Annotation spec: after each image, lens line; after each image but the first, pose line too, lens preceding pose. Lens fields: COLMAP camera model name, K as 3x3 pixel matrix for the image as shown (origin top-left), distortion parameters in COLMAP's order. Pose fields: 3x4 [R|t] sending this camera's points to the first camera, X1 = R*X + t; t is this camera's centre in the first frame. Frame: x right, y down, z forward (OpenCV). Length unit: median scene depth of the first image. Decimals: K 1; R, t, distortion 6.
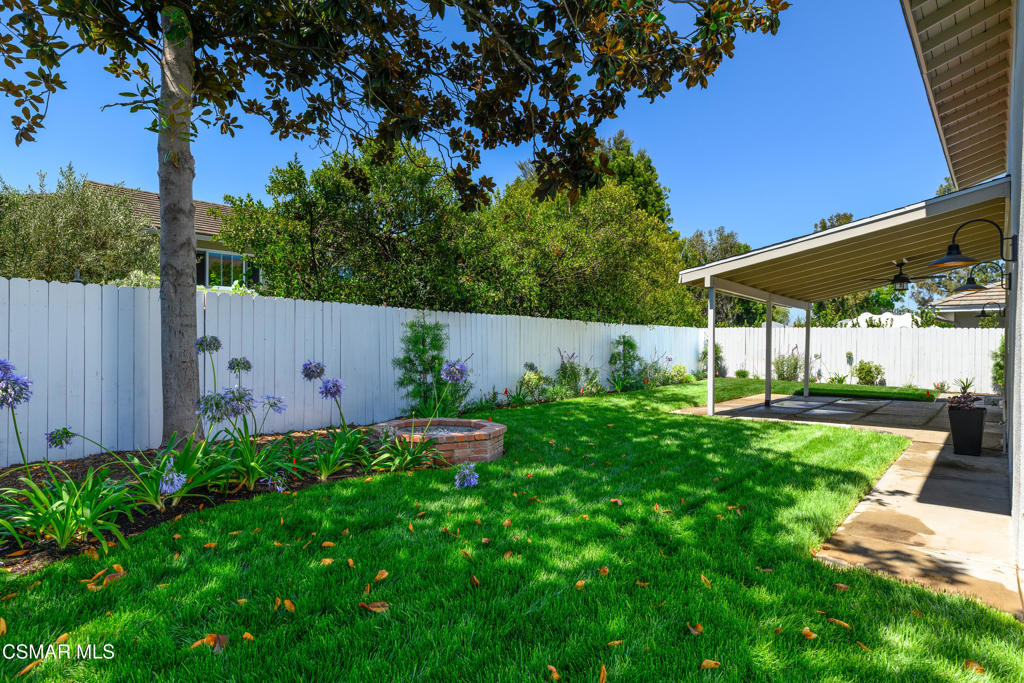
lens RADIAL K [[543.9, 0, 512.0], [0, 543.9, 341.5], [0, 0, 1]] dist [0.002244, 0.000283]
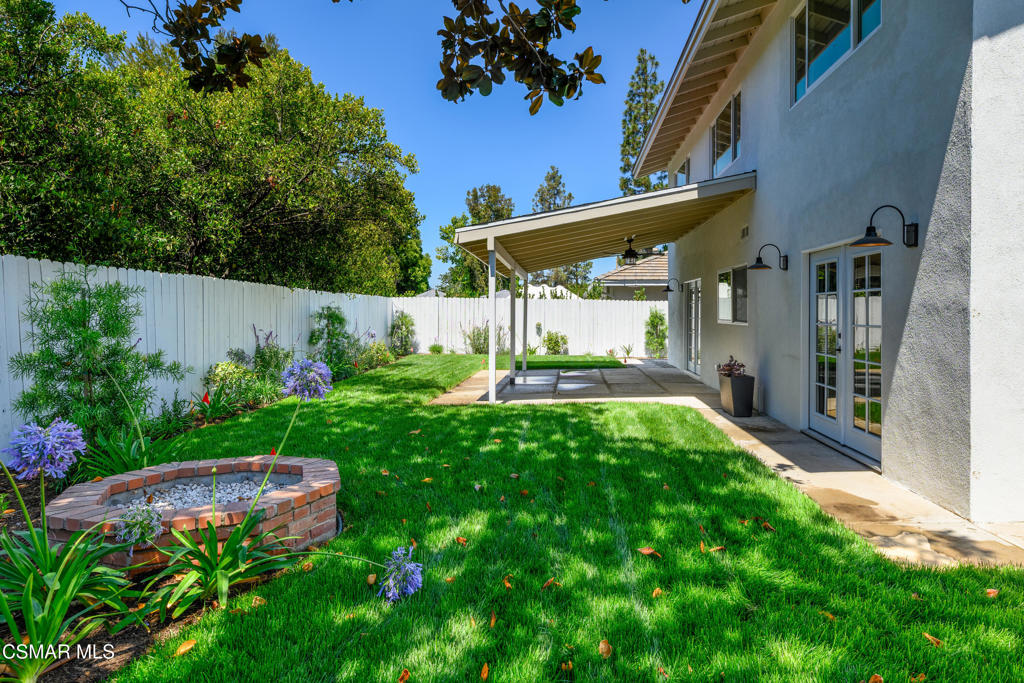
lens RADIAL K [[599.7, 0, 511.9], [0, 599.7, 315.3], [0, 0, 1]] dist [-0.009392, 0.000022]
pose [[0.740128, -0.008612, 0.672410, -0.242927], [0.002514, 0.999946, 0.010039, -0.009222], [-0.672461, -0.005740, 0.740110, 0.302273]]
